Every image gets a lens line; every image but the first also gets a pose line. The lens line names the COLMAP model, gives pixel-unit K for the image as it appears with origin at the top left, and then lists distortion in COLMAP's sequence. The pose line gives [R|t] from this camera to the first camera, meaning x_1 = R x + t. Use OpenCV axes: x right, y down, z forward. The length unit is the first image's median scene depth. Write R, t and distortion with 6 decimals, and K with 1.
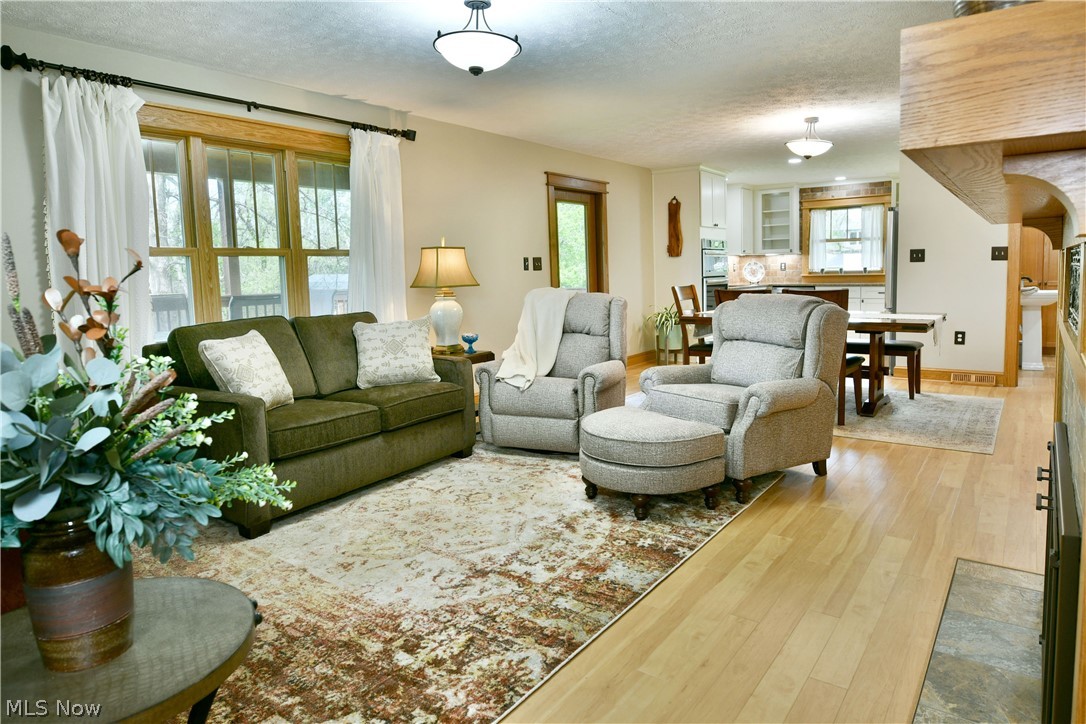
lens RADIAL K [[660.4, 0, 540.3], [0, 660.4, 327.2], [0, 0, 1]] dist [-0.005103, -0.012386]
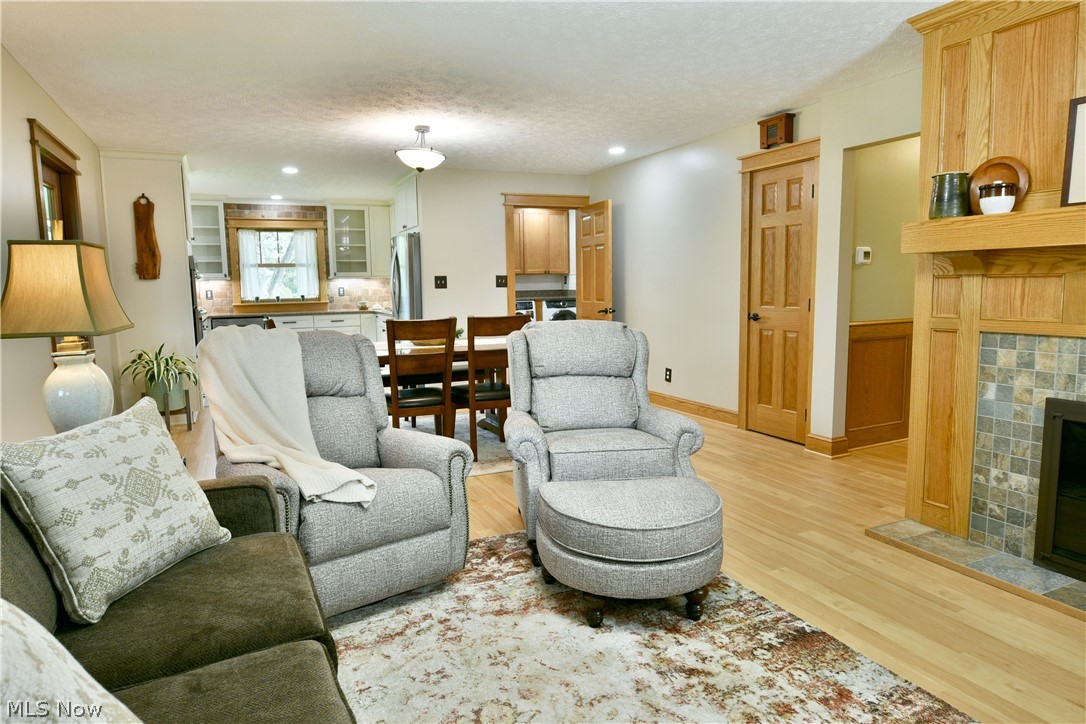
lens RADIAL K [[660.4, 0, 542.2], [0, 660.4, 348.3], [0, 0, 1]] dist [-0.005103, -0.012386]
pose [[0.470059, -0.069296, 0.879911, -0.462531], [0.080267, 0.996139, 0.035570, -0.049752], [-0.878978, 0.053908, 0.473806, 0.614957]]
